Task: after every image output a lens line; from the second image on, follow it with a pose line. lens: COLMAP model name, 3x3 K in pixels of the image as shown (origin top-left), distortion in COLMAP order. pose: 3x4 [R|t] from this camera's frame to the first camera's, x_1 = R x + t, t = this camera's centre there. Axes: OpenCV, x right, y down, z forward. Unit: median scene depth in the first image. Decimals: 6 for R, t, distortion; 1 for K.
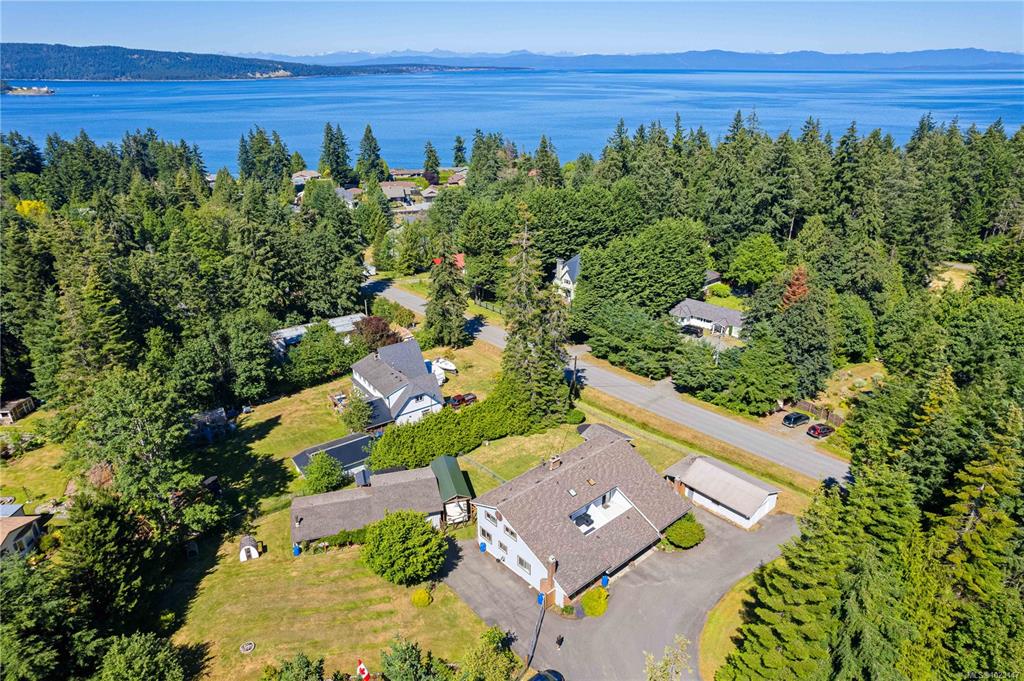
lens RADIAL K [[655.7, 0, 517.7], [0, 655.7, 347.8], [0, 0, 1]] dist [-0.075661, 0.069024]
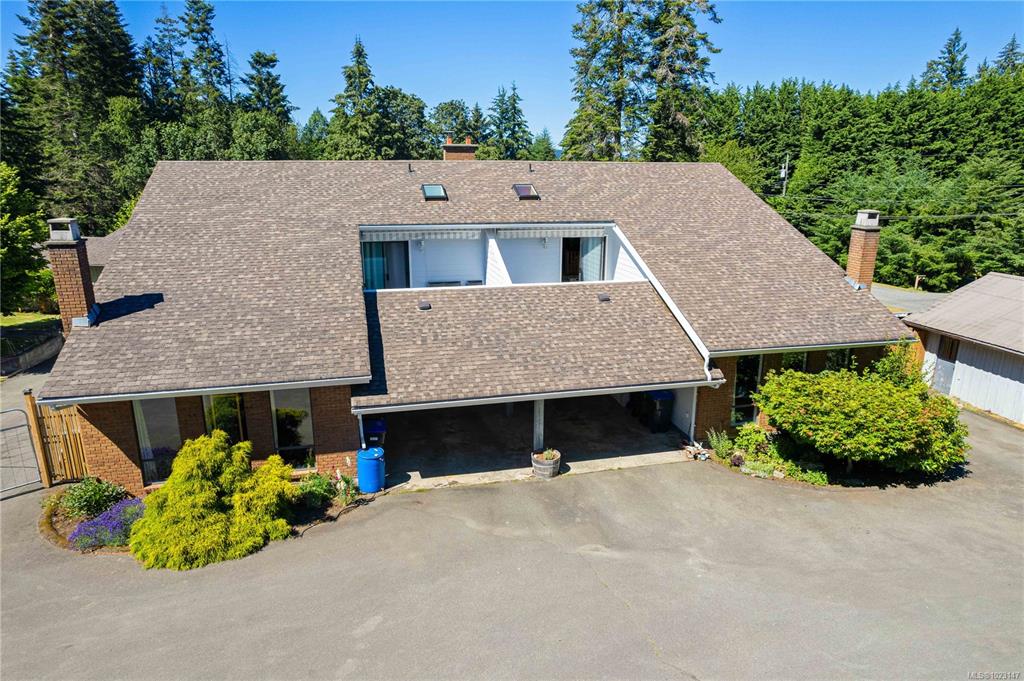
lens RADIAL K [[655.7, 0, 517.7], [0, 655.7, 347.8], [0, 0, 1]] dist [-0.075661, 0.069024]
pose [[0.888247, 0.129260, -0.440805, 0.109708], [-0.189810, 0.977121, -0.095950, 0.134292], [0.418317, 0.168896, 0.892460, 0.332022]]
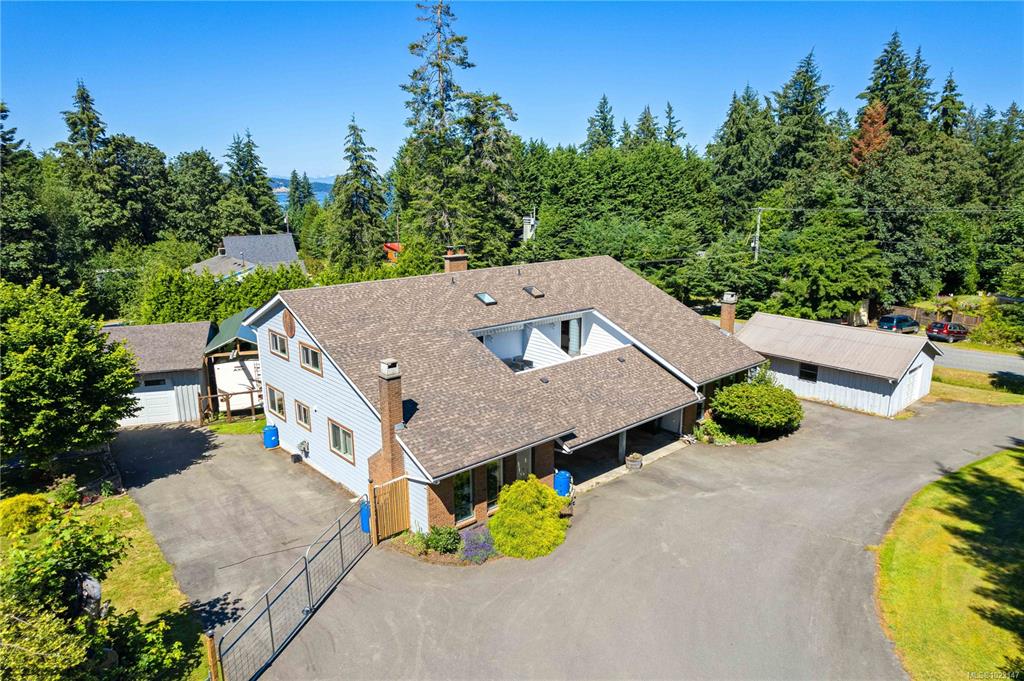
lens RADIAL K [[655.7, 0, 517.7], [0, 655.7, 347.8], [0, 0, 1]] dist [-0.075661, 0.069024]
pose [[0.999946, -0.003316, 0.009813, 0.043200], [0.004928, 0.985587, -0.169100, 0.140165], [-0.009111, 0.169139, 0.985550, 0.255041]]
